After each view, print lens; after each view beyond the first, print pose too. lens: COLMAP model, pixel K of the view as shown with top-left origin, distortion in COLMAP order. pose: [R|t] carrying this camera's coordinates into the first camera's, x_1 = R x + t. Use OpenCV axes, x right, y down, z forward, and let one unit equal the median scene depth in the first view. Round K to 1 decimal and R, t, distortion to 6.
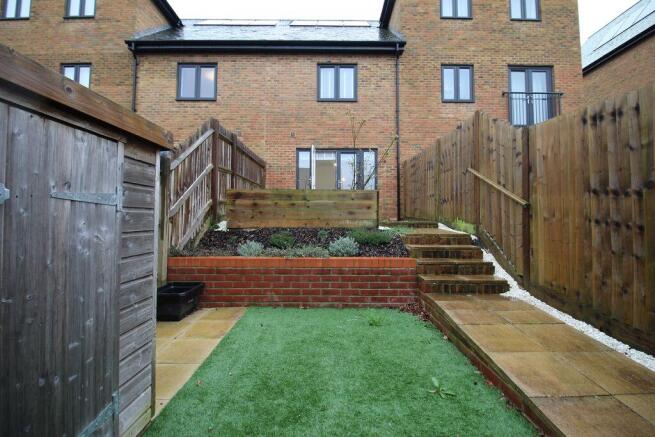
lens RADIAL K [[301.8, 0, 327.7], [0, 301.8, 217.4], [0, 0, 1]] dist [-0.025049, -0.001146]
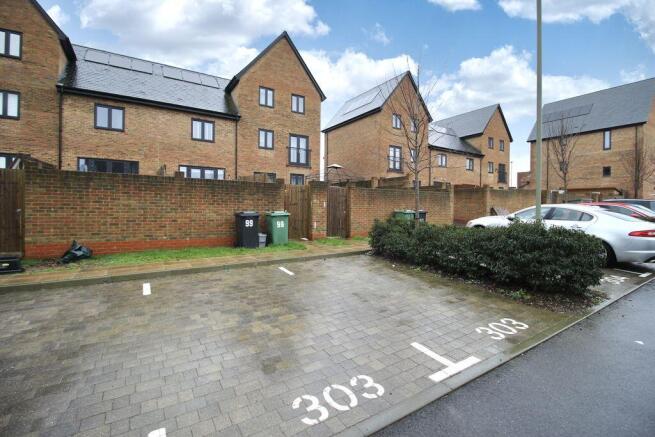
lens RADIAL K [[301.8, 0, 331.2], [0, 301.8, 215.9], [0, 0, 1]] dist [-0.025049, -0.001146]
pose [[0.849319, -0.005960, 0.527846, -0.275693], [-0.015471, 0.999226, 0.036176, -0.006684], [-0.527653, -0.038891, 0.848569, -0.992334]]
